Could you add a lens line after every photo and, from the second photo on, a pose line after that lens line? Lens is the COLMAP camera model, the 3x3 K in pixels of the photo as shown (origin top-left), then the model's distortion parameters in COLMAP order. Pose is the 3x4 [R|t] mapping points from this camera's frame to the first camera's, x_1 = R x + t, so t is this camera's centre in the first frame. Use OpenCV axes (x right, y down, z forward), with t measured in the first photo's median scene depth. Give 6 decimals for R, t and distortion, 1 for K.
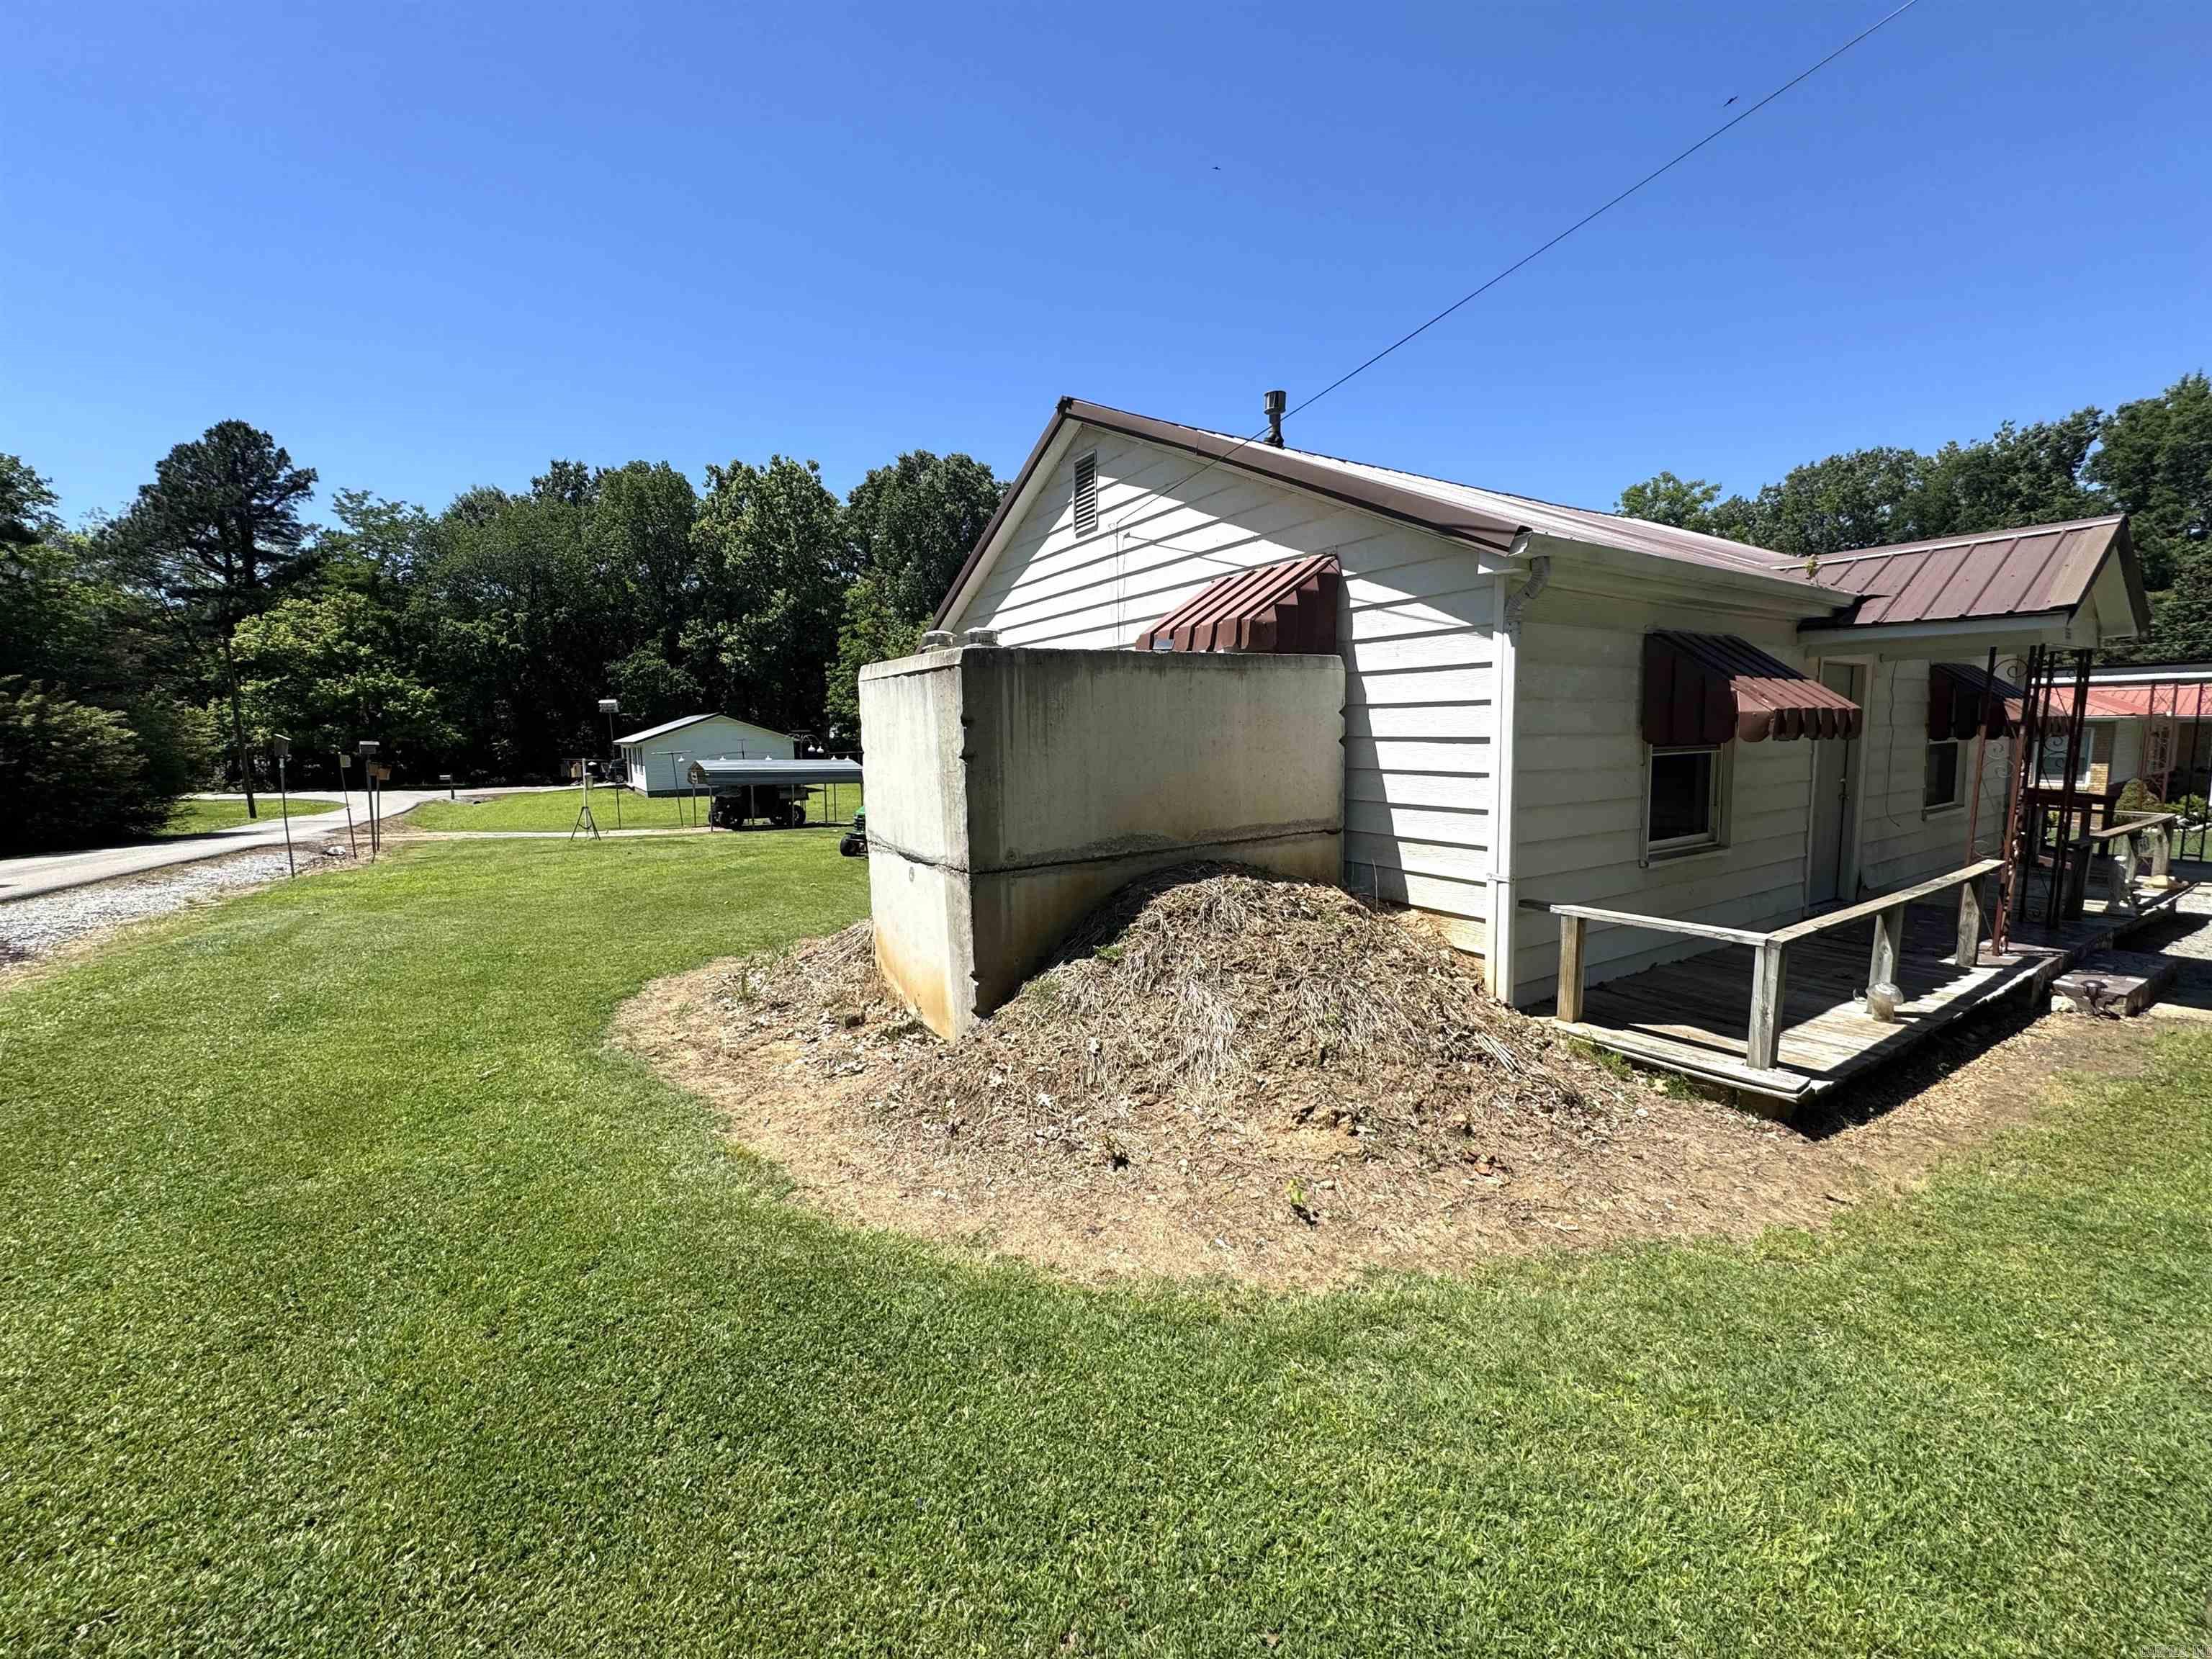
lens RADIAL K [[879.4, 0, 1097.5], [0, 879.4, 834.2], [0, 0, 1]] dist [-0.001006, 0.000113]
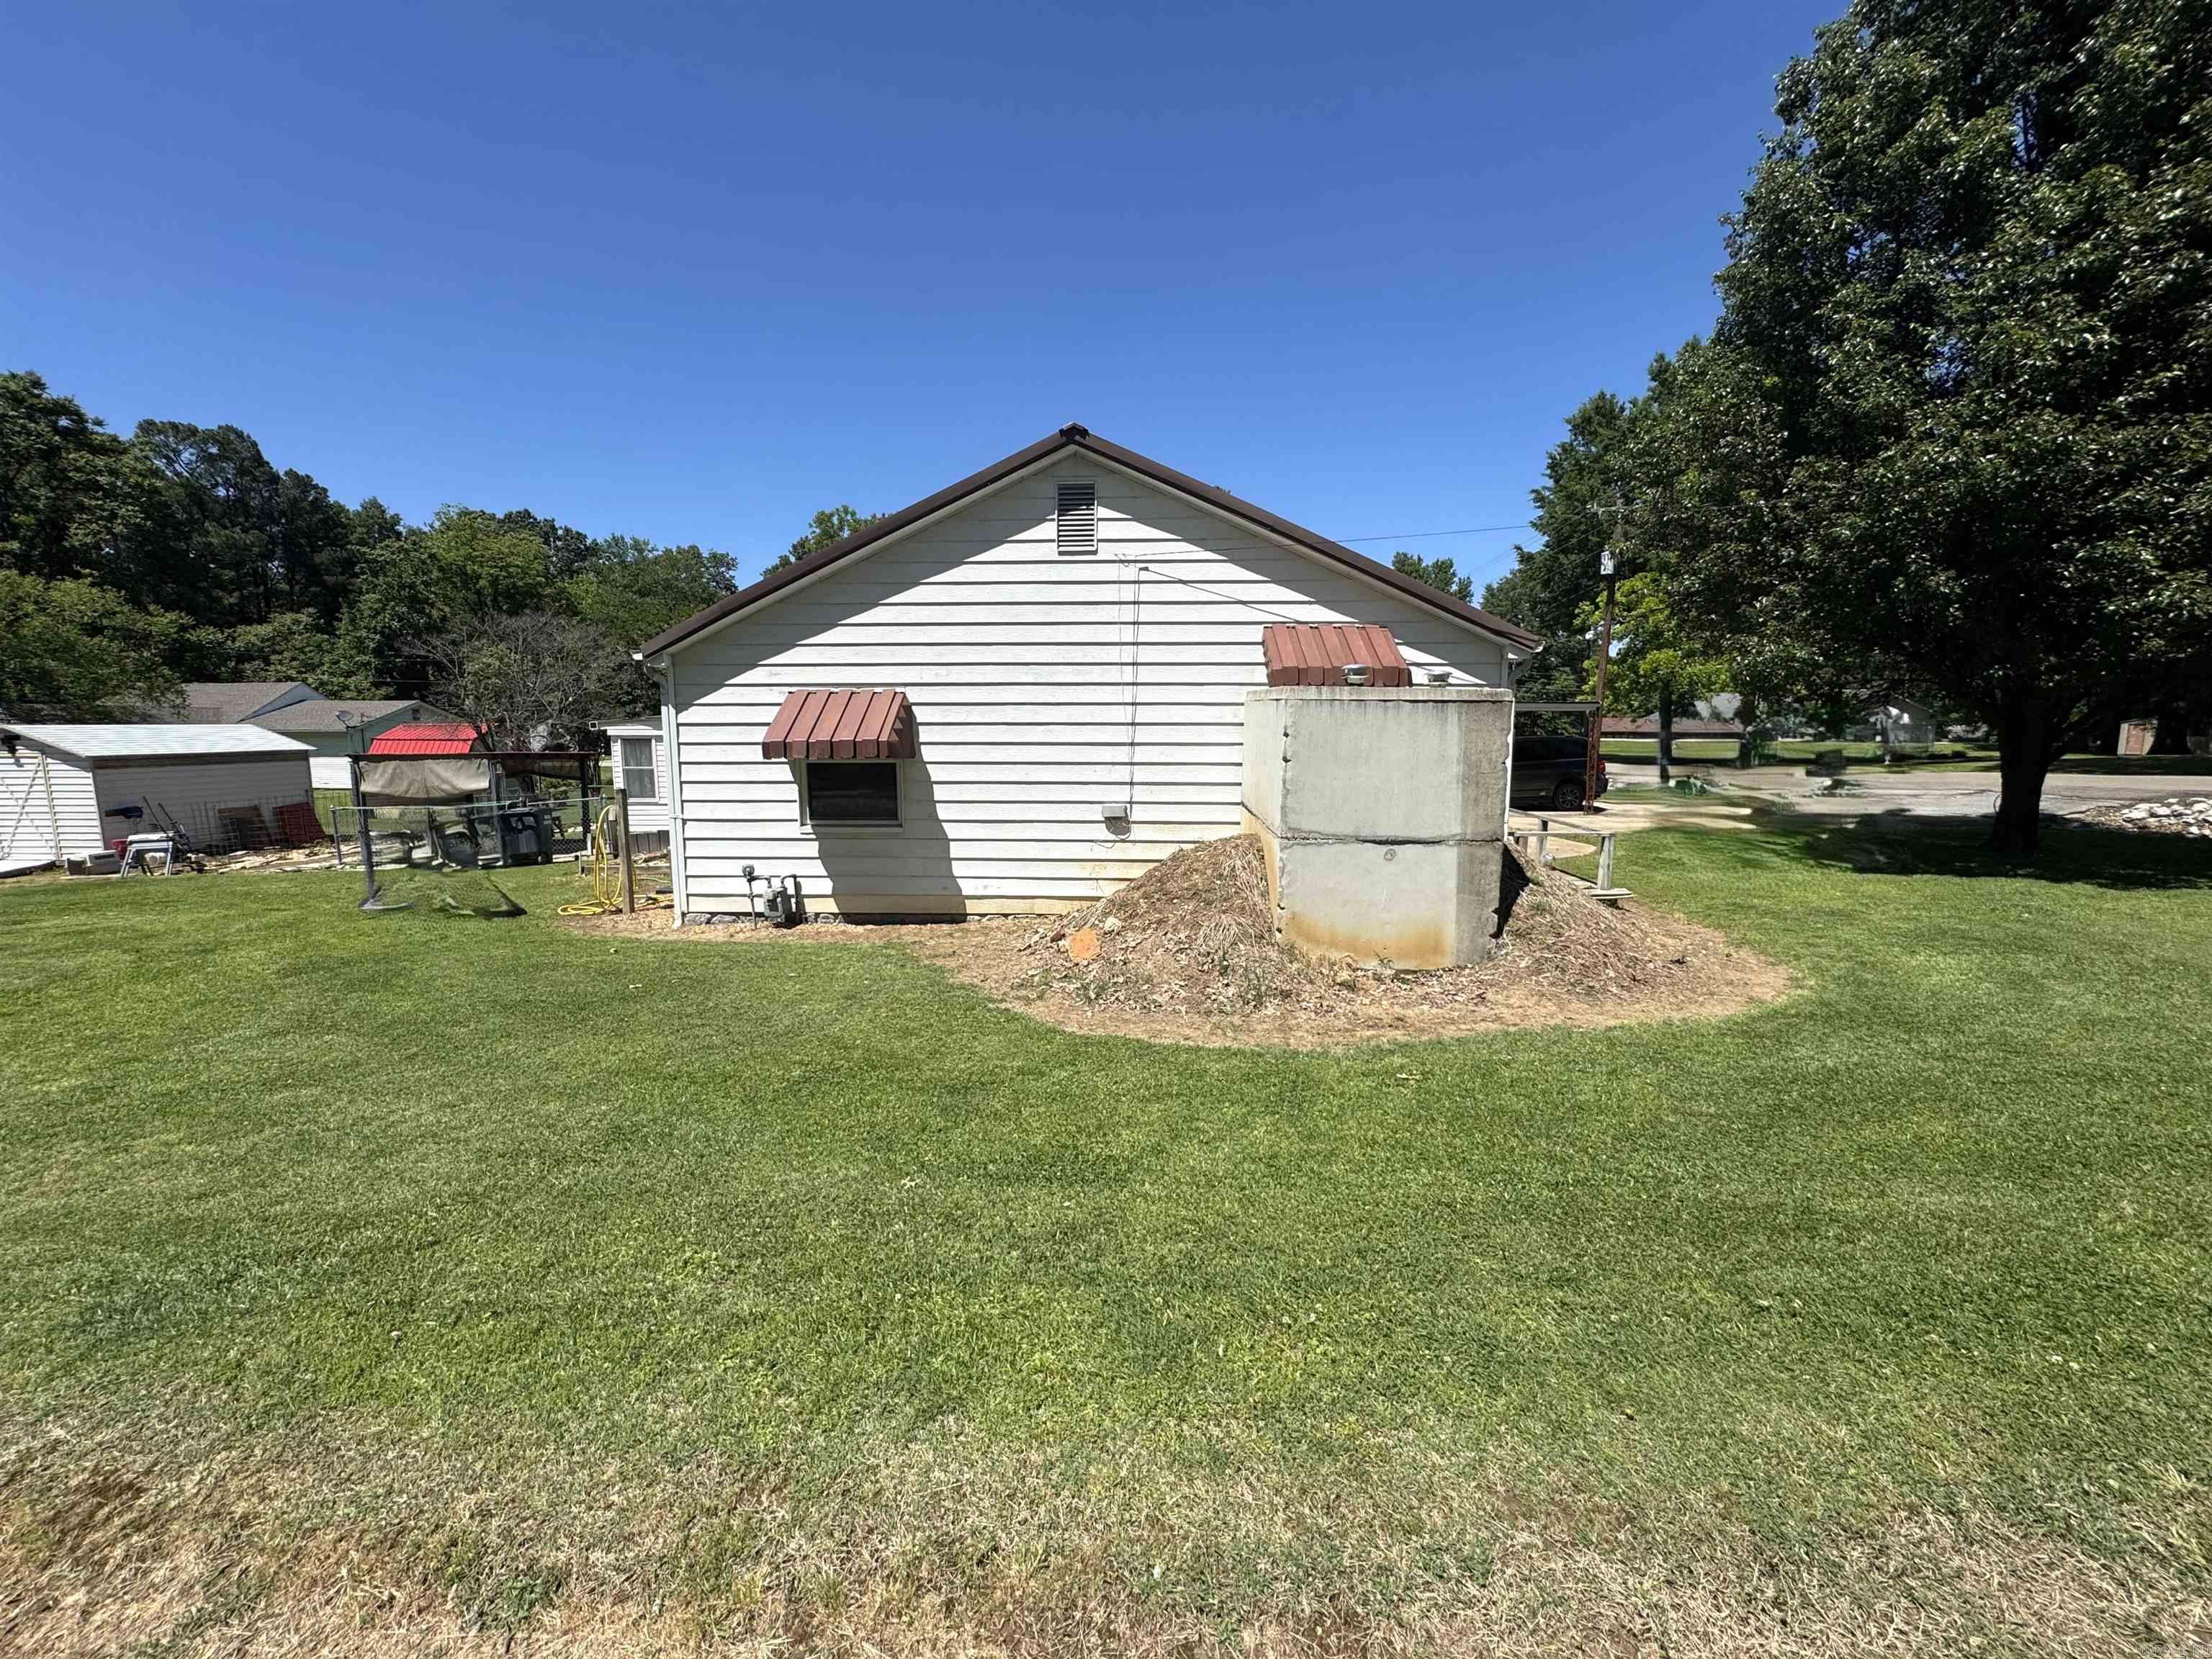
lens RADIAL K [[879.4, 0, 1101.6], [0, 879.4, 837.9], [0, 0, 1]] dist [-0.001006, 0.000113]
pose [[0.573544, -0.096114, 0.813517, -0.132325], [0.085463, 0.994694, 0.057267, -0.007873], [-0.814704, 0.036680, 0.578715, 0.052630]]
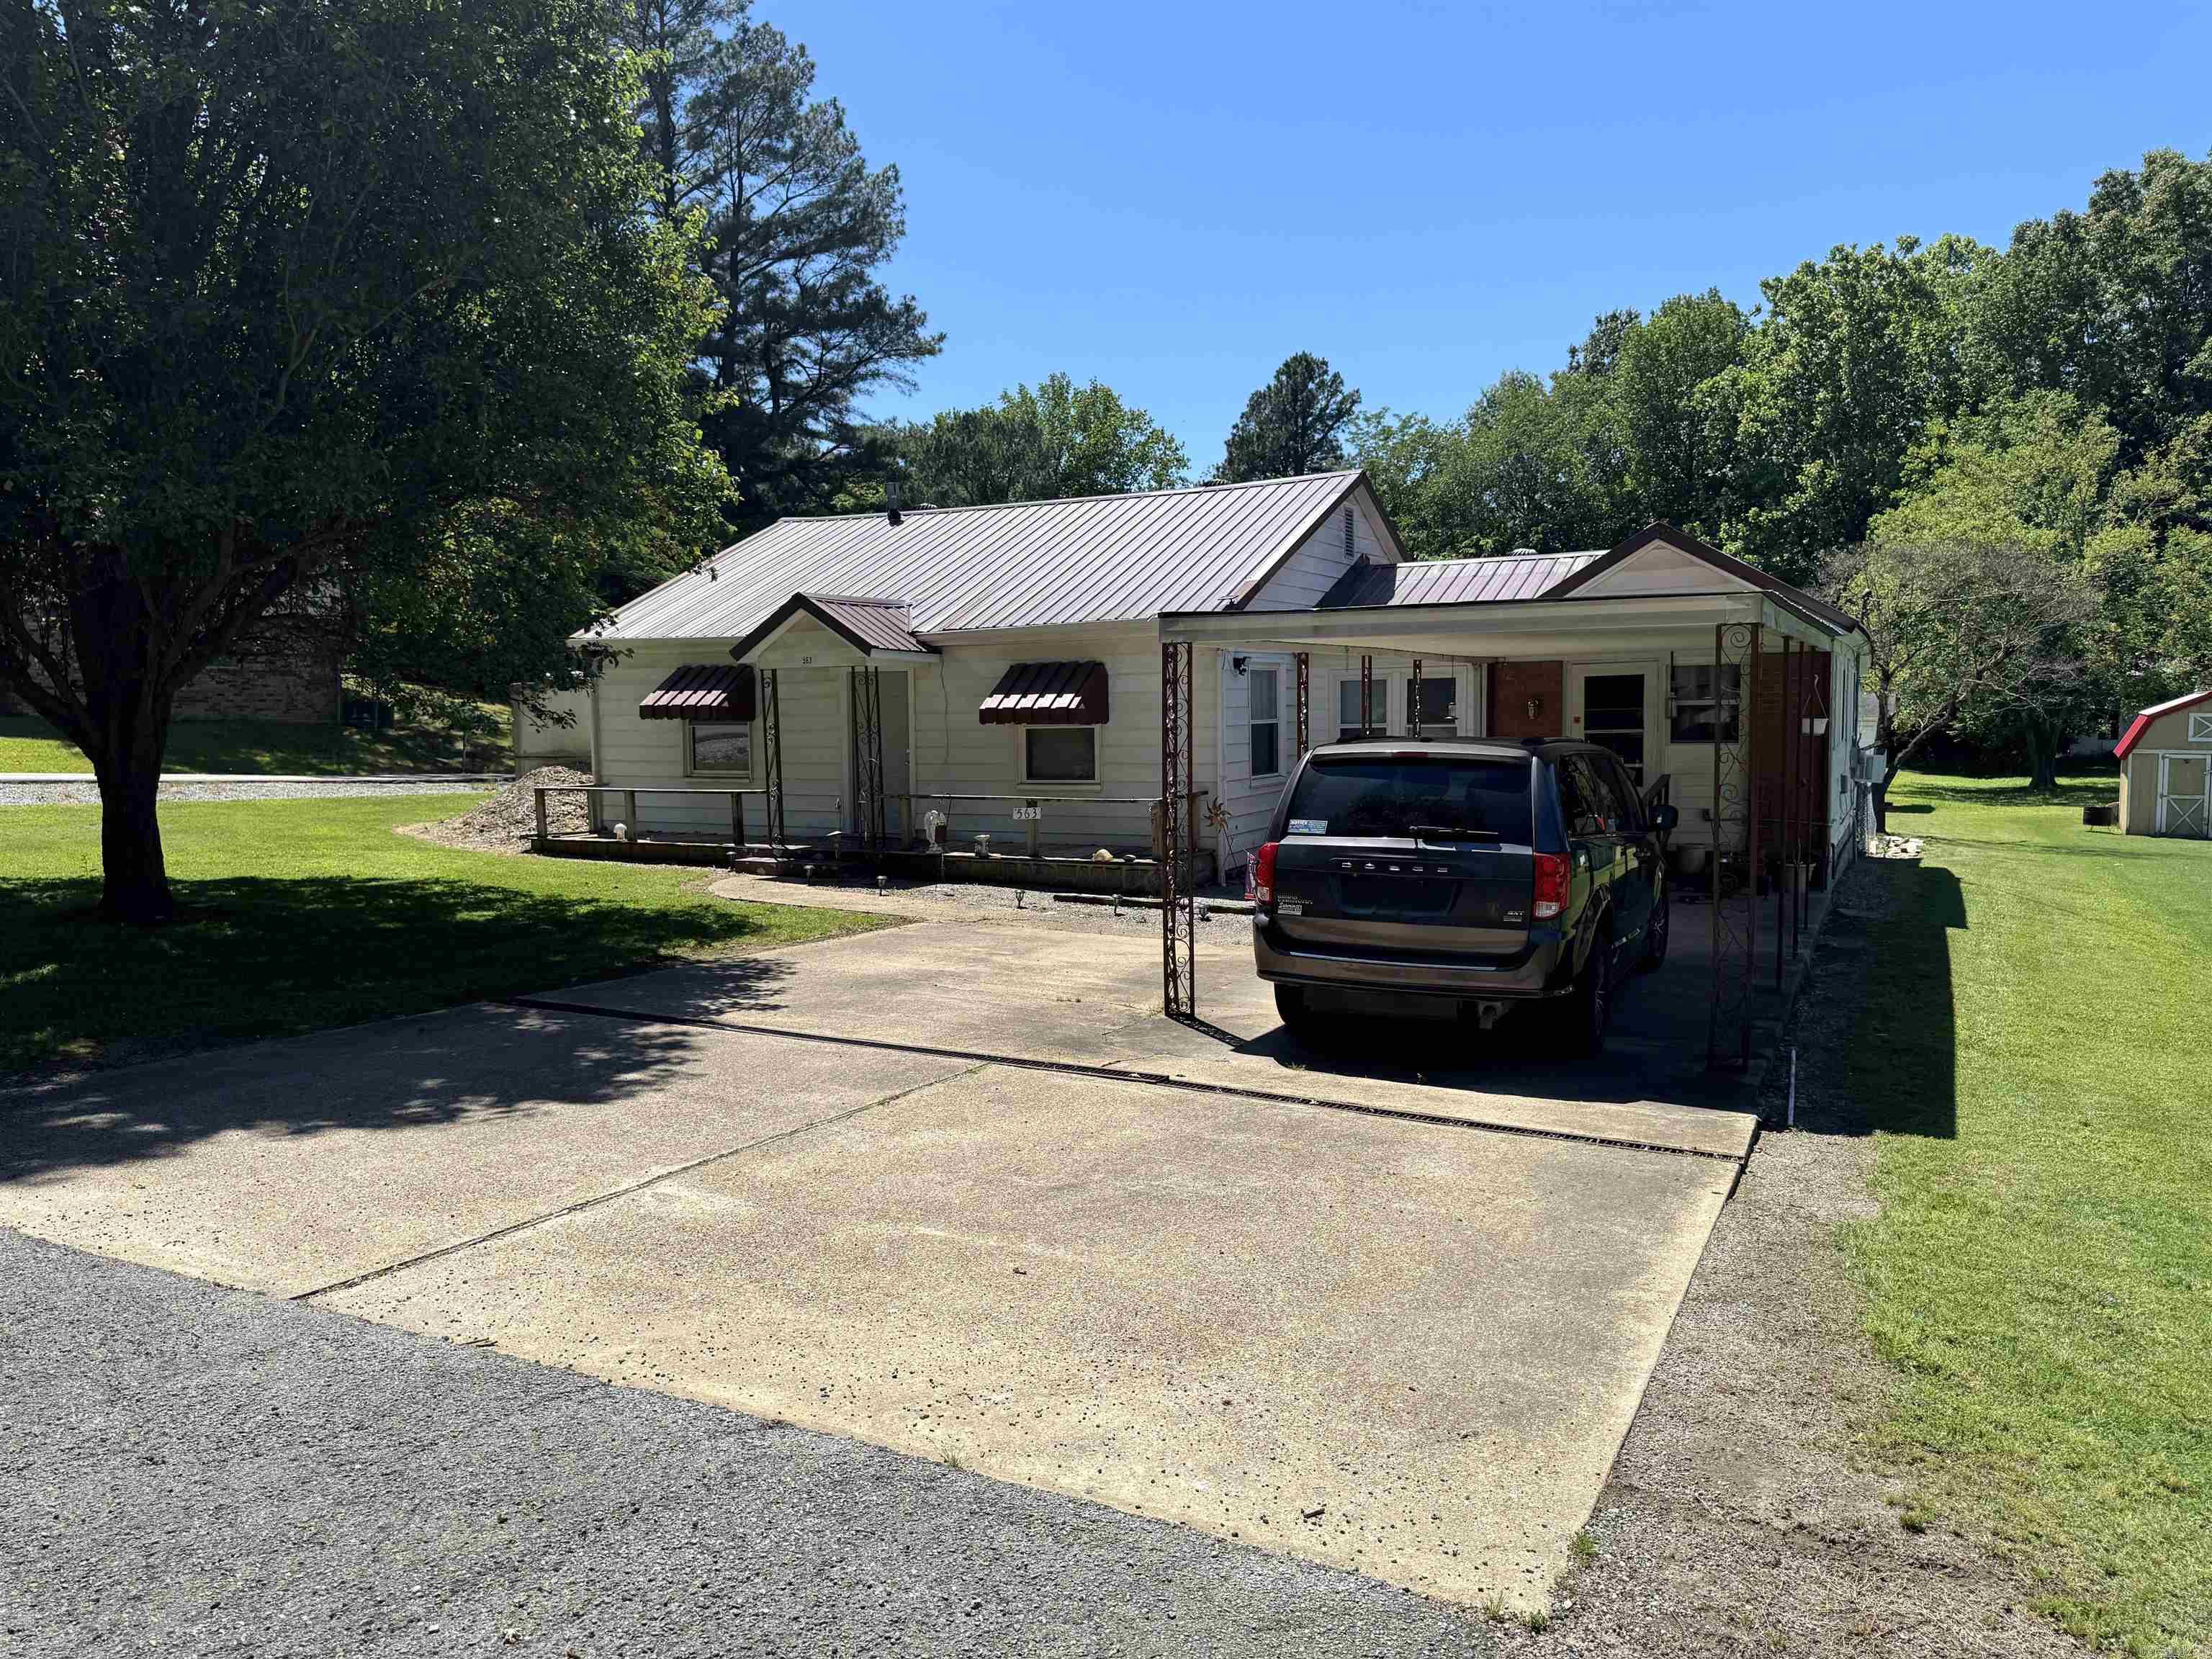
lens RADIAL K [[1595.6, 0, 1113.5], [0, 1595.6, 825.6], [0, 0, 1]] dist [0.033468, -0.029955]
pose [[0.506870, 0.074192, -0.858824, 0.453421], [-0.094628, 0.995057, 0.030113, -0.006980], [0.856813, 0.066005, 0.511385, -0.002009]]
